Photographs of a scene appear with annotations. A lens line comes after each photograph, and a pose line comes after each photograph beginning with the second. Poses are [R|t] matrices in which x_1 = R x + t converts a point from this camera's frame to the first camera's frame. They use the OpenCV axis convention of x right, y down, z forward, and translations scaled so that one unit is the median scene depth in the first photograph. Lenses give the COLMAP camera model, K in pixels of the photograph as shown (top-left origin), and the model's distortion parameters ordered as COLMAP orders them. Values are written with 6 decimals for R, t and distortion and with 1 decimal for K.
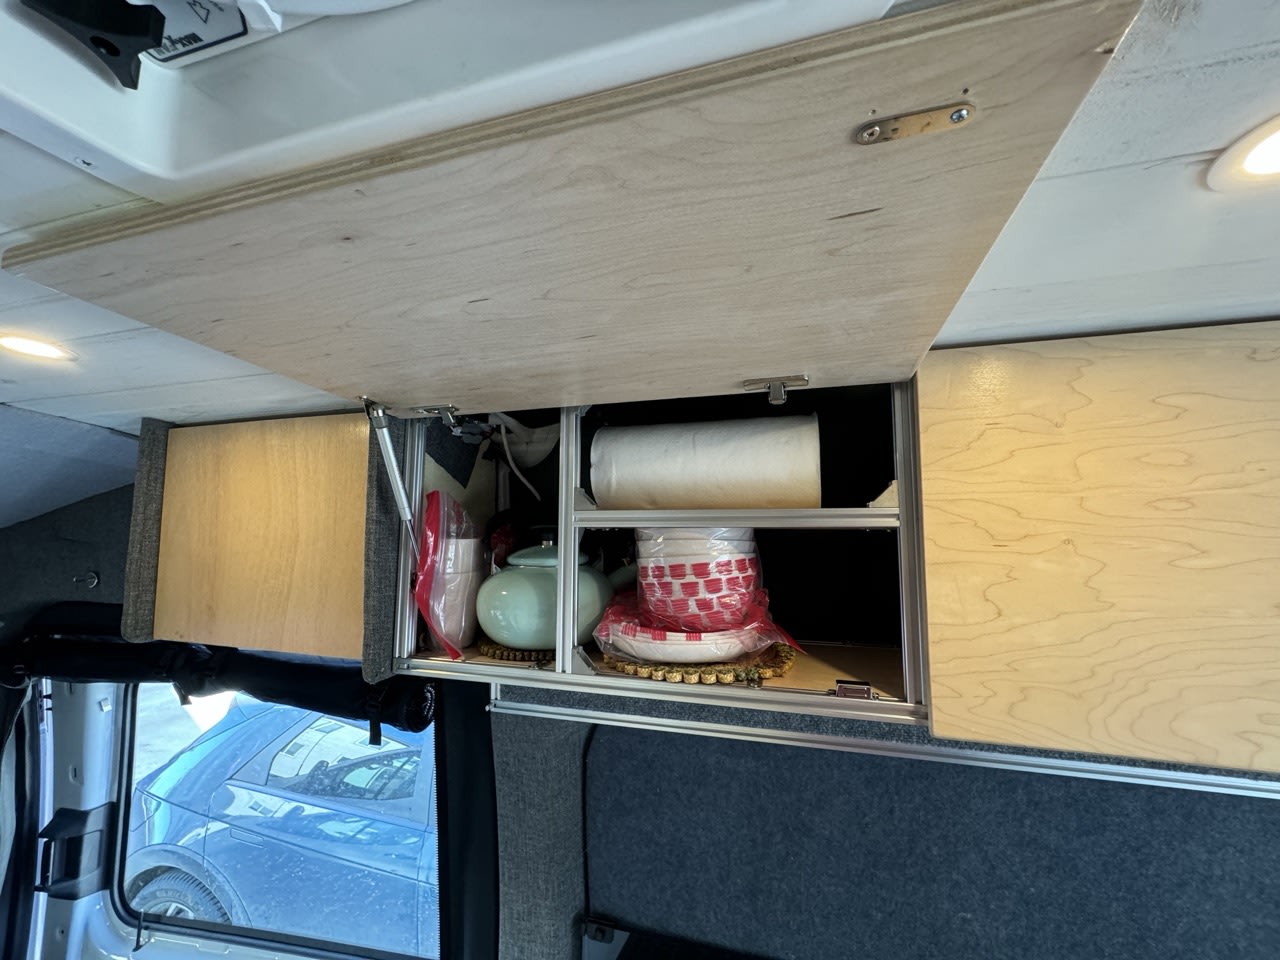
lens RADIAL K [[515.8, 0, 641.1], [0, 515.8, 479.6], [0, 0, 1]] dist [-0.000110, 0.000336]
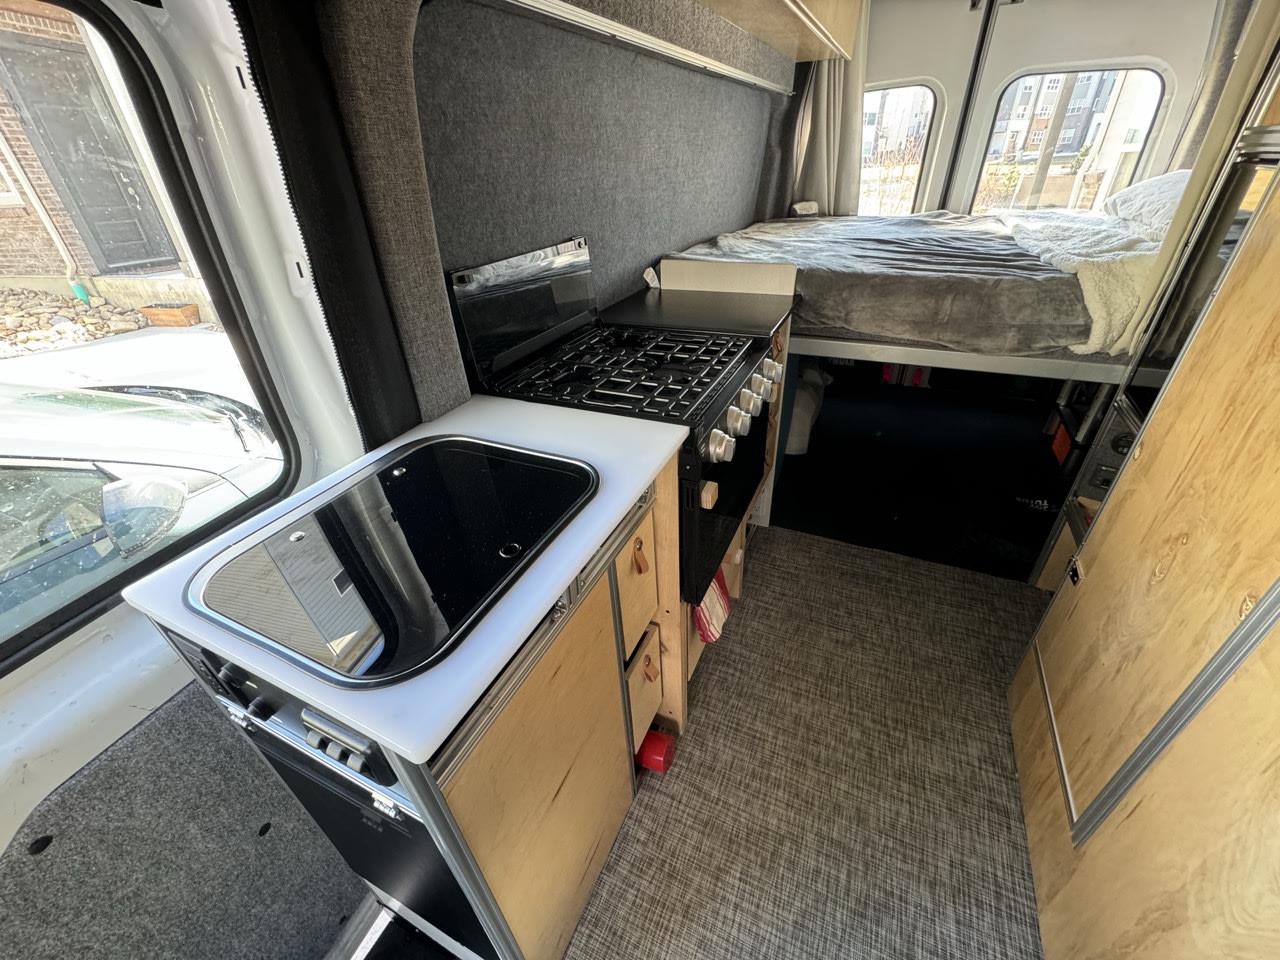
lens RADIAL K [[515.8, 0, 645.9], [0, 515.8, 484.0], [0, 0, 1]] dist [-0.000110, 0.000336]
pose [[0.131621, -0.529738, 0.837886, -1.182658], [-0.053853, 0.840170, 0.539642, 0.659690], [-0.989836, -0.116152, 0.082056, 0.504975]]
